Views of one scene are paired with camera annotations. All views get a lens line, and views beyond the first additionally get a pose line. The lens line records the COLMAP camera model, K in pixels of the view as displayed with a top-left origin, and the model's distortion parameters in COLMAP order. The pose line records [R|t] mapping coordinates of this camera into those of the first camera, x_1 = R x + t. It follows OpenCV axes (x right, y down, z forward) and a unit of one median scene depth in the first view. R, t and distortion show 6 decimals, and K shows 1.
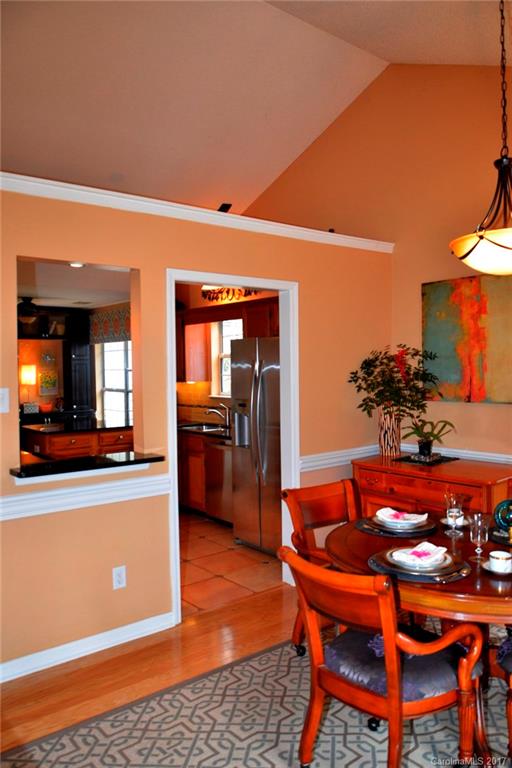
lens RADIAL K [[591.5, 0, 256.0], [0, 591.5, 384.0], [0, 0, 1]] dist [-0.052892, 0.002563]
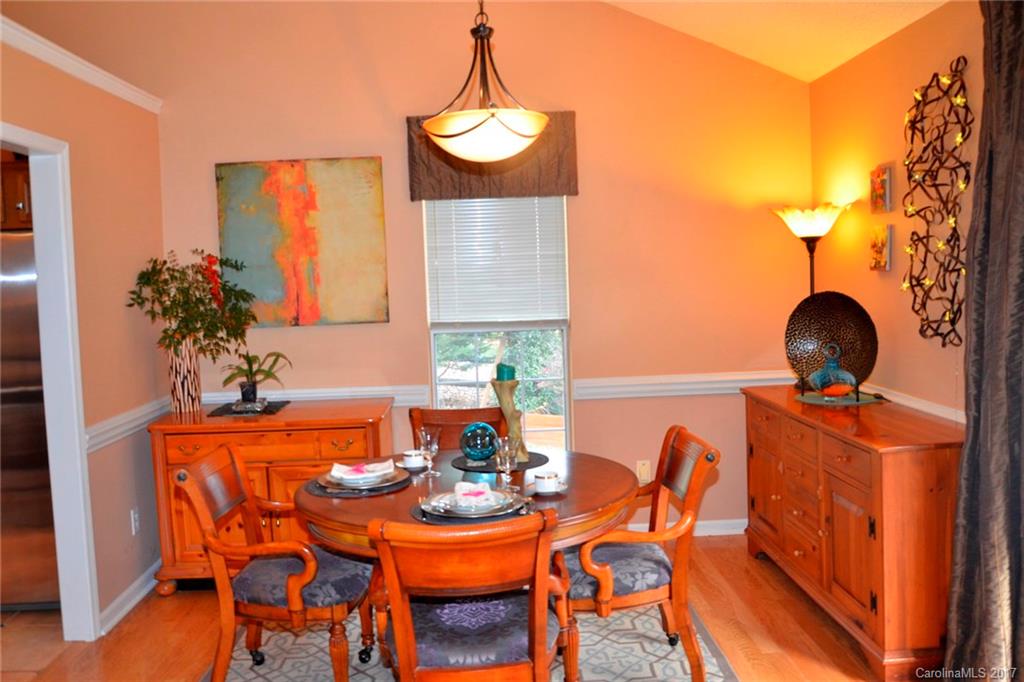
lens RADIAL K [[819.5, 0, 510.6], [0, 819.5, 325.4], [0, 0, 1]] dist [-0.062410, 0.000450]
pose [[0.611014, -0.055520, 0.789671, -0.300075], [0.049304, 0.998270, 0.032037, 0.010437], [-0.790083, 0.019359, 0.612694, 0.135786]]
